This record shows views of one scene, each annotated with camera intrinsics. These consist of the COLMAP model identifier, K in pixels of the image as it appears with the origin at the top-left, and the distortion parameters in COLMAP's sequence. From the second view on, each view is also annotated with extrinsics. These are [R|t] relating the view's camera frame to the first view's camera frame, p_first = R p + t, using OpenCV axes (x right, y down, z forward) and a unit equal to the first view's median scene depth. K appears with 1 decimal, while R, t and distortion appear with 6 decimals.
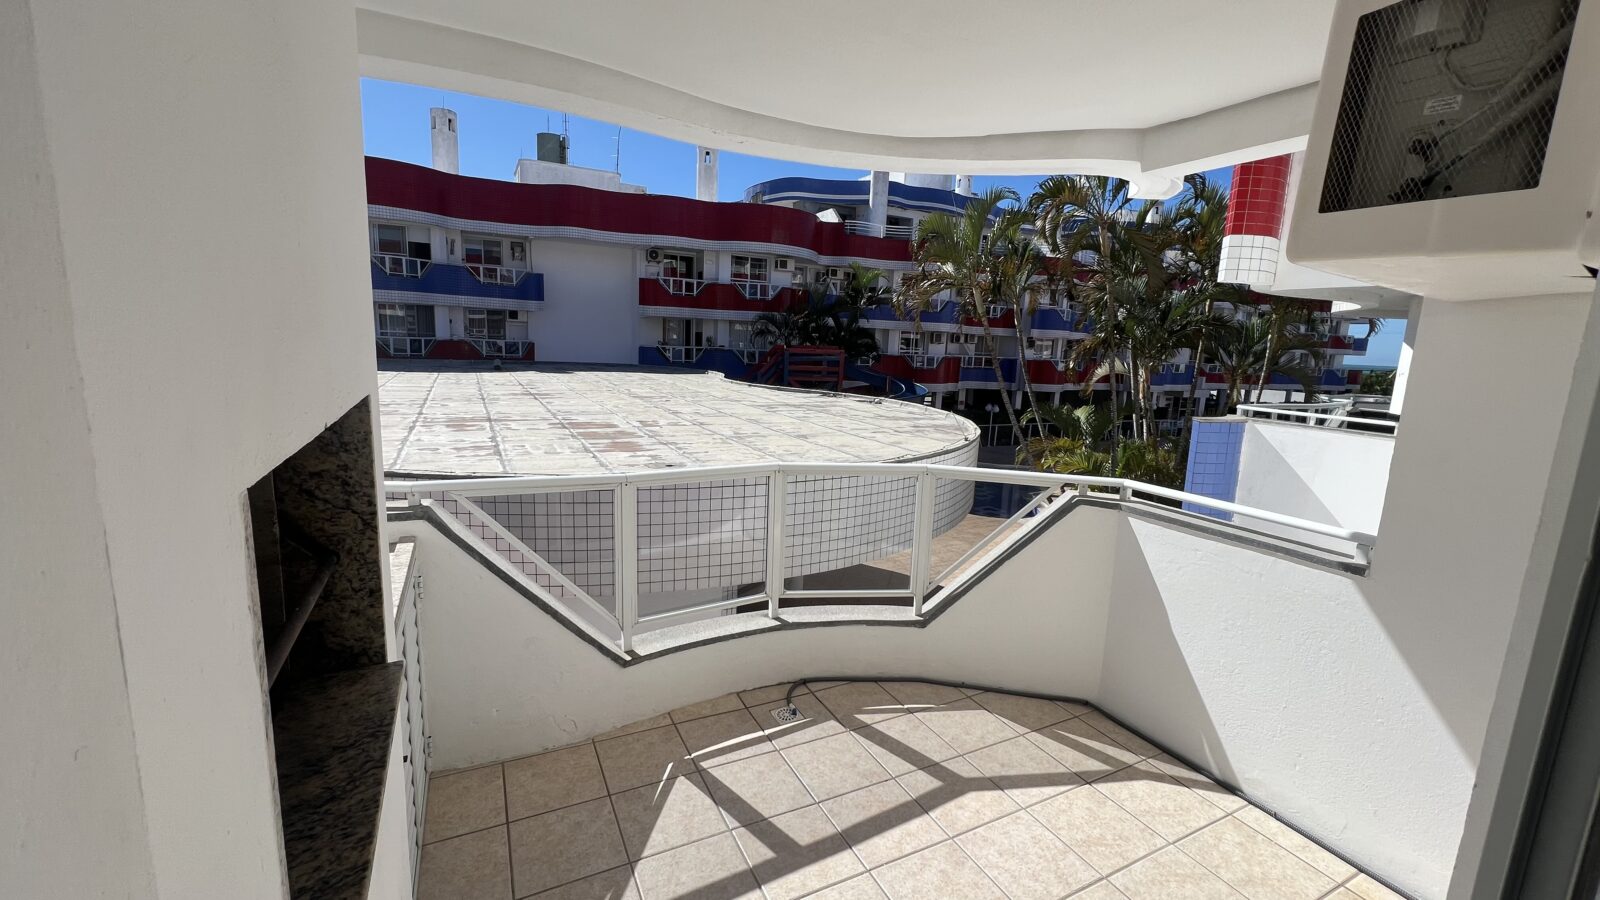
lens RADIAL K [[640.3, 0, 795.6], [0, 640.3, 445.1], [0, 0, 1]] dist [-0.003818, 0.000972]
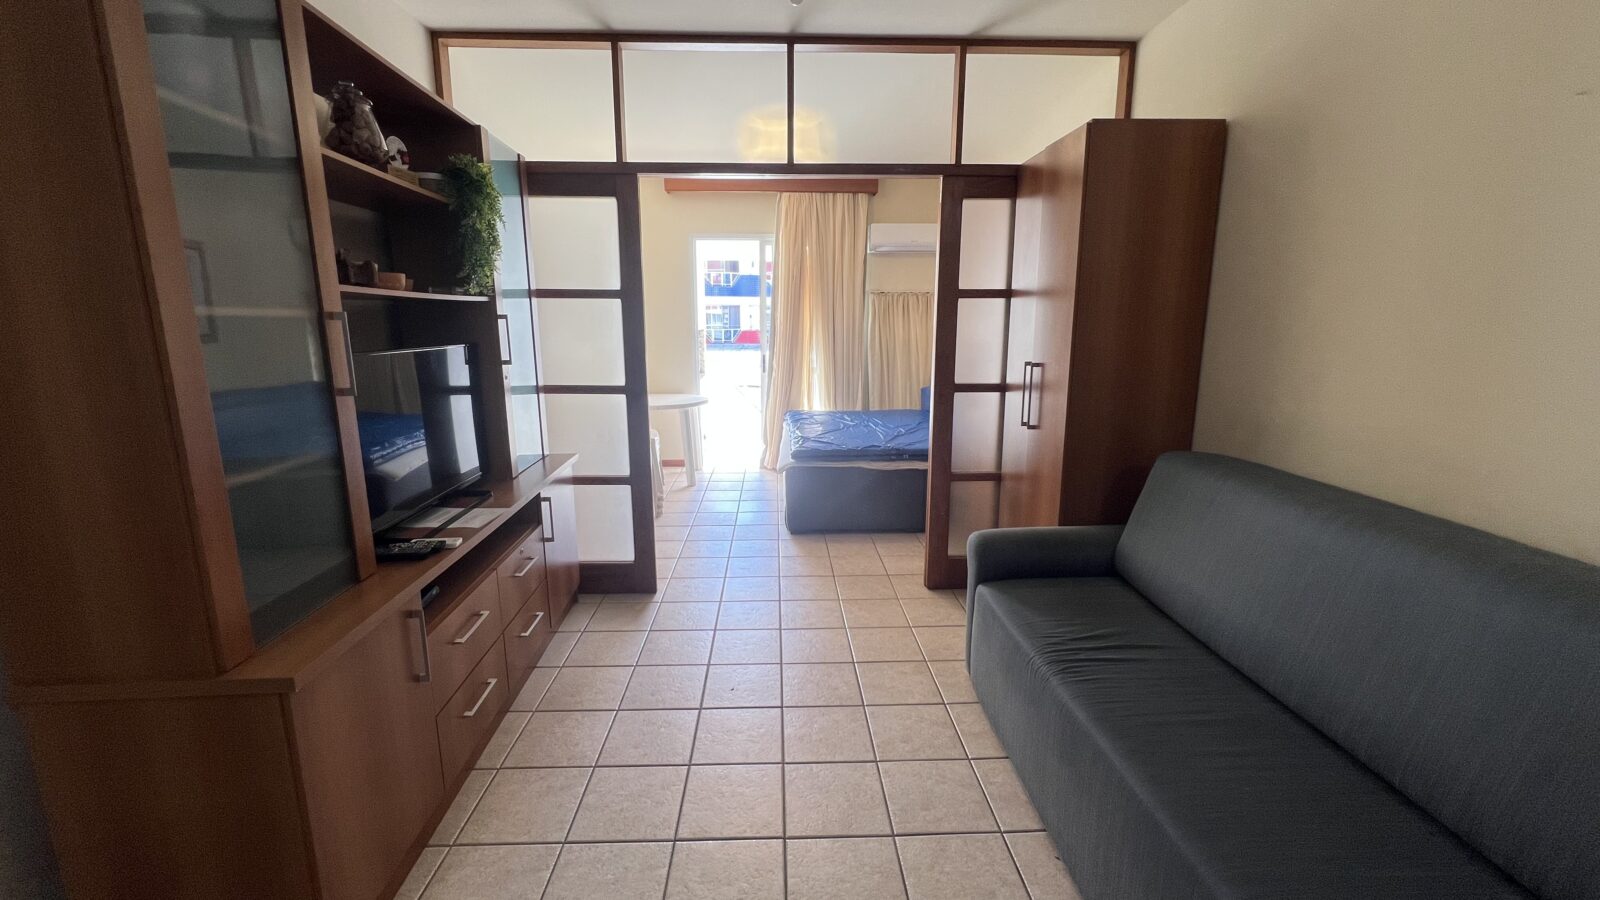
lens RADIAL K [[640.3, 0, 797.3], [0, 640.3, 444.2], [0, 0, 1]] dist [-0.003818, 0.000972]
pose [[0.907869, 0.036643, -0.417649, 0.135845], [-0.028180, 0.999254, 0.026414, 0.041085], [0.418305, -0.012211, 0.908224, -0.208166]]
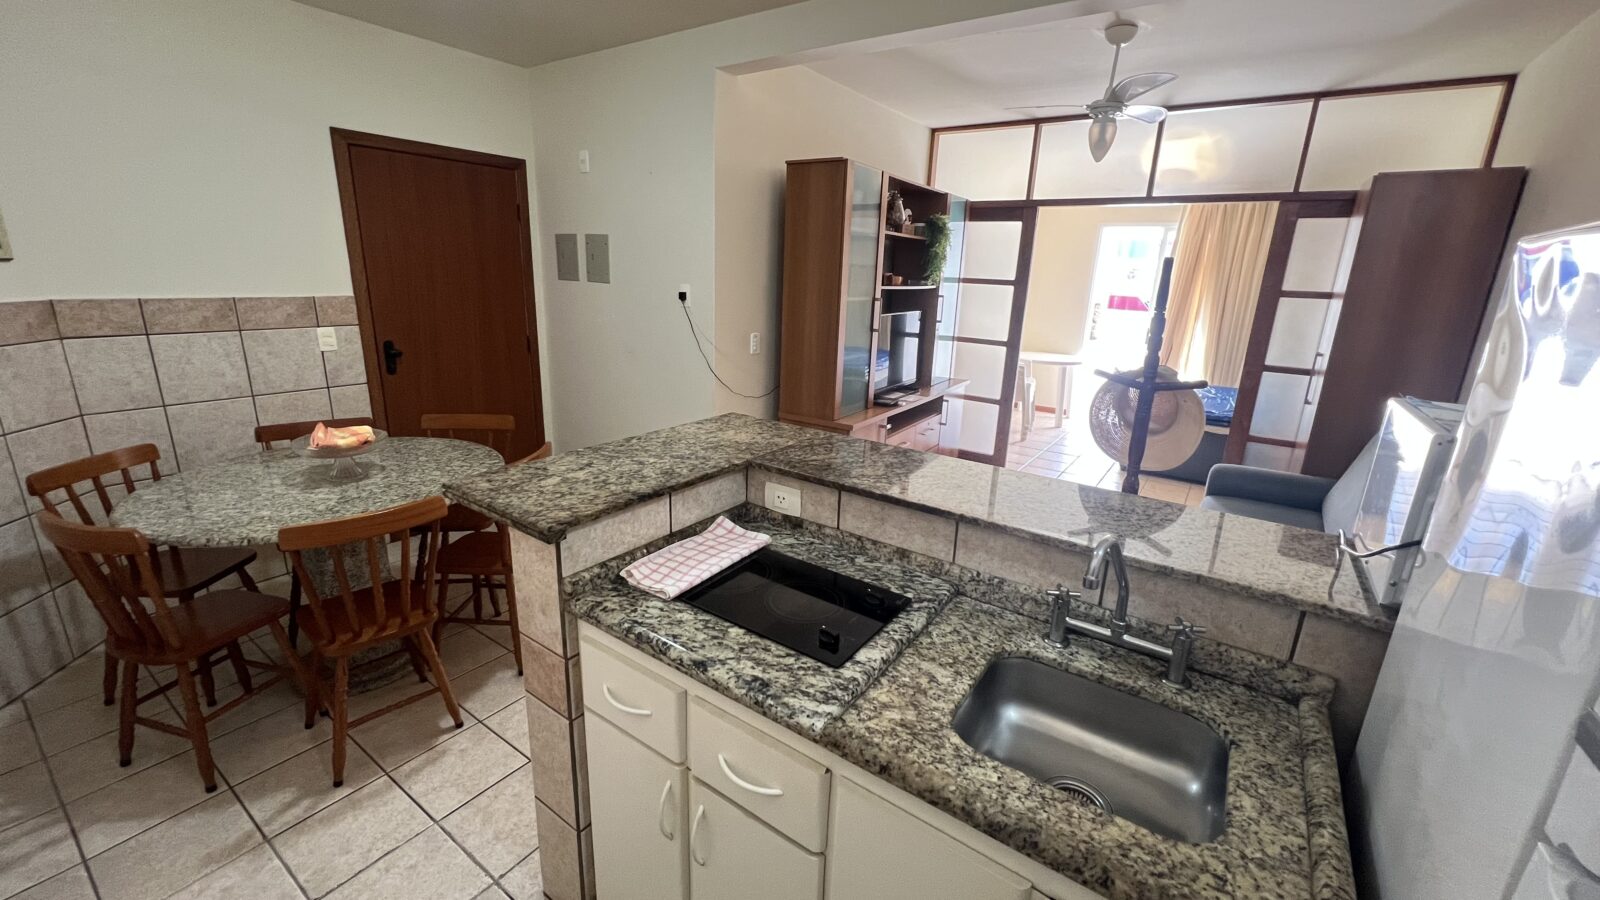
lens RADIAL K [[640.3, 0, 792.3], [0, 640.3, 446.3], [0, 0, 1]] dist [-0.003818, 0.000972]
pose [[0.471424, 0.210353, -0.856453, 0.198401], [-0.156874, 0.975651, 0.153280, 0.045667], [0.867842, 0.062095, 0.492944, -0.261962]]
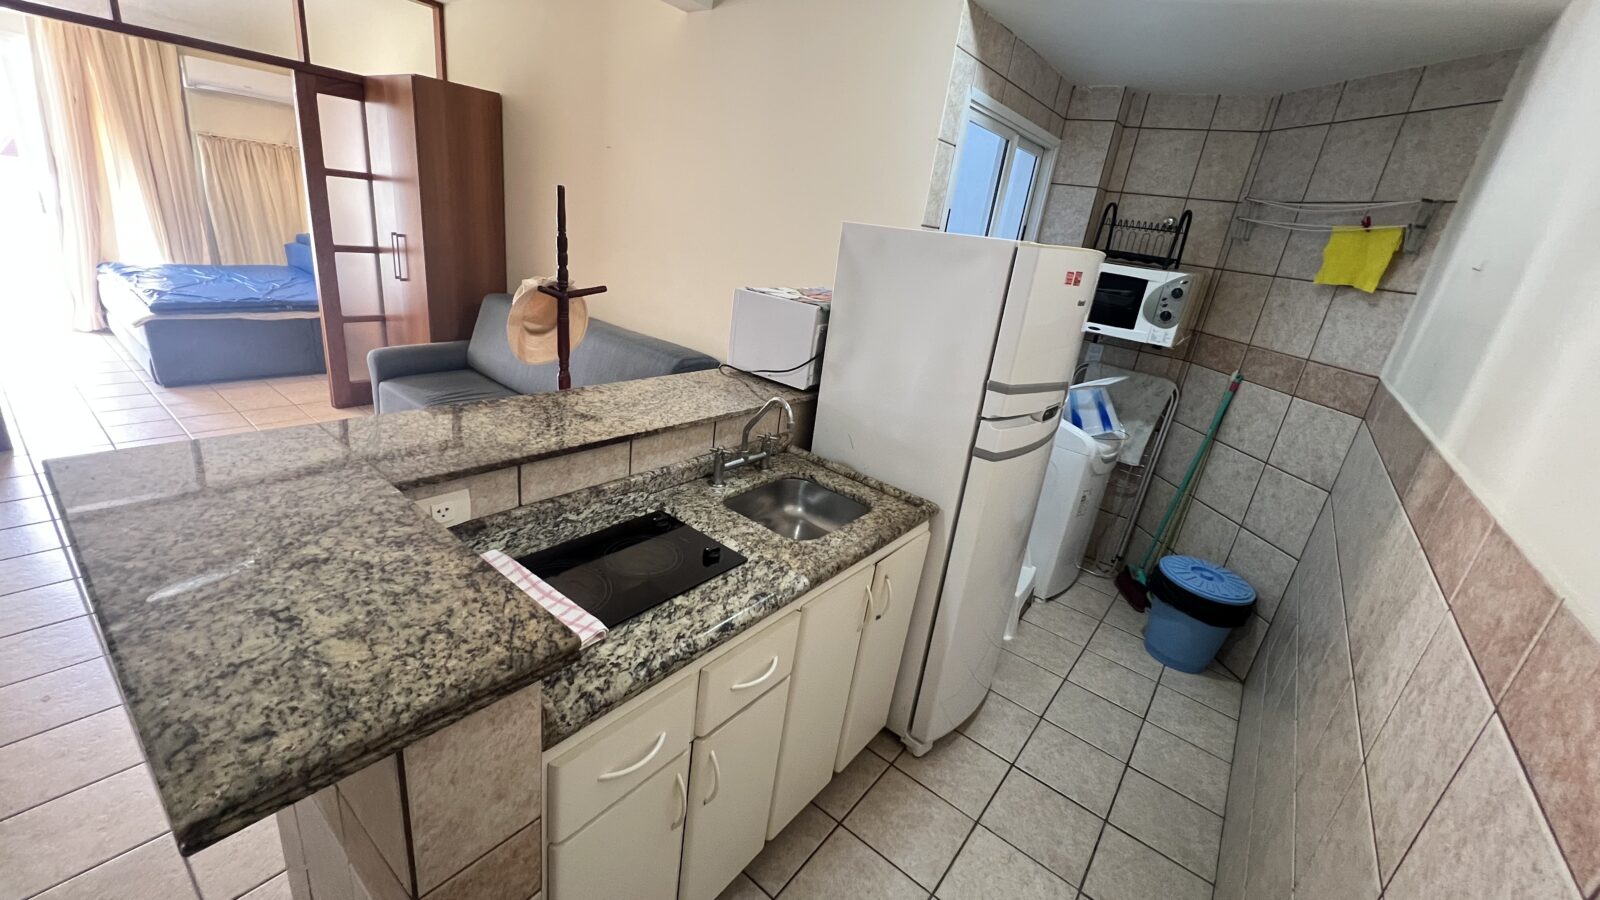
lens RADIAL K [[640.3, 0, 797.8], [0, 640.3, 444.5], [0, 0, 1]] dist [-0.003818, 0.000972]
pose [[0.902050, -0.075677, 0.424946, 0.144747], [-0.018123, 0.977002, 0.212460, 0.044648], [-0.431252, -0.199351, 0.879933, -0.287009]]
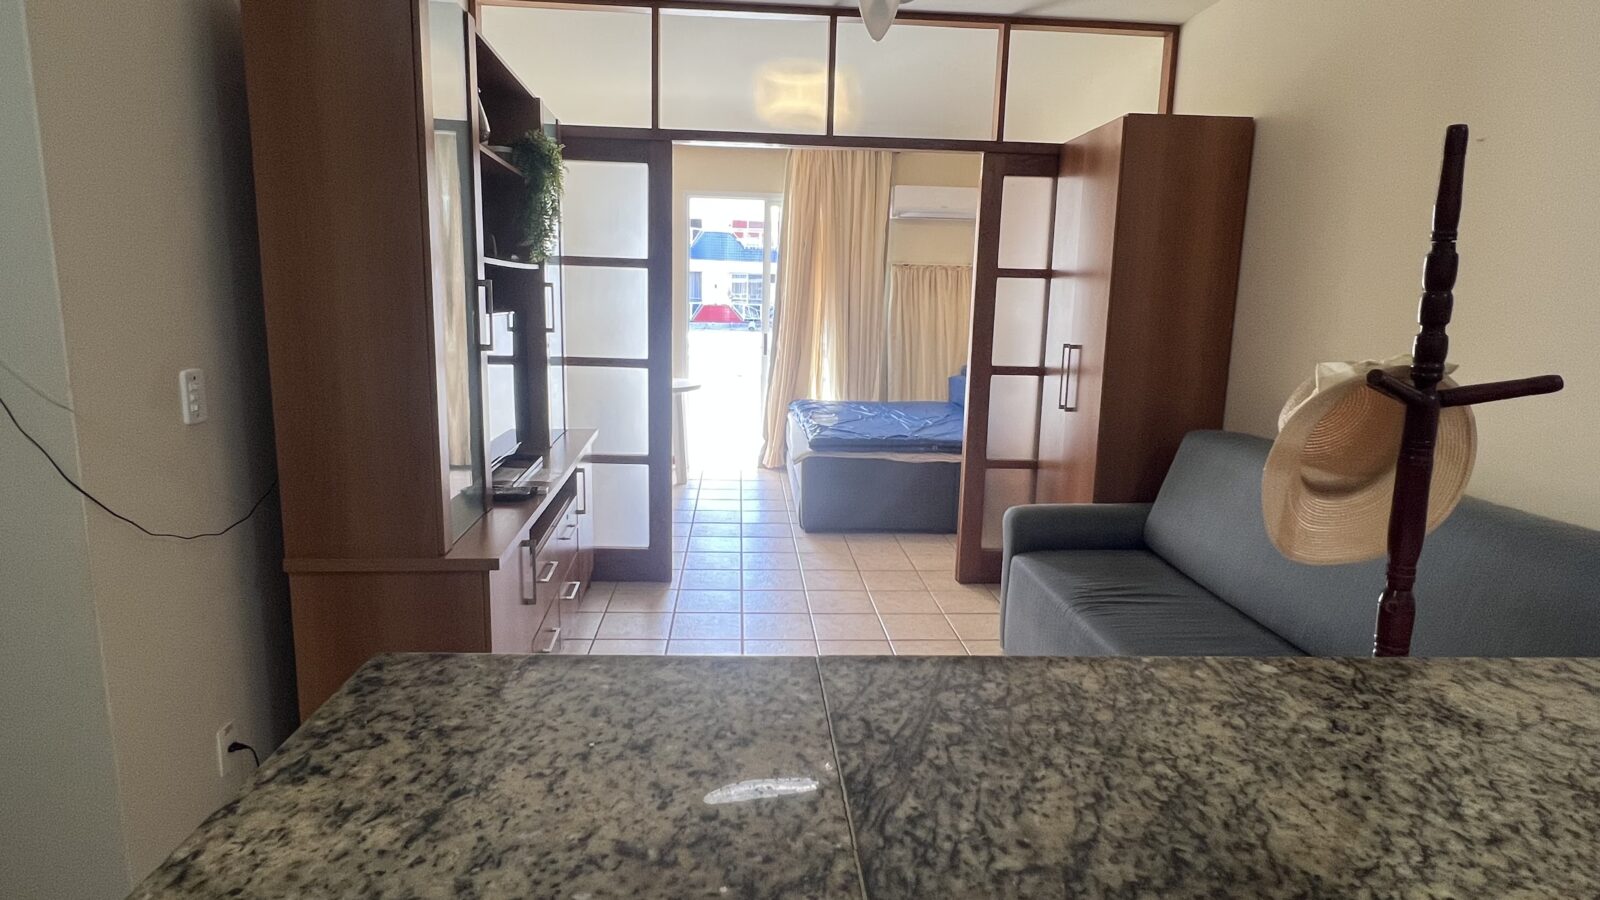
lens RADIAL K [[871.6, 0, 796.7], [0, 871.6, 451.1], [0, 0, 1]] dist [0.000687, 0.001244]
pose [[0.920527, 0.050326, -0.387424, 0.141858], [-0.049063, 0.998709, 0.013156, 0.047637], [0.387586, 0.006898, 0.921808, -0.248298]]
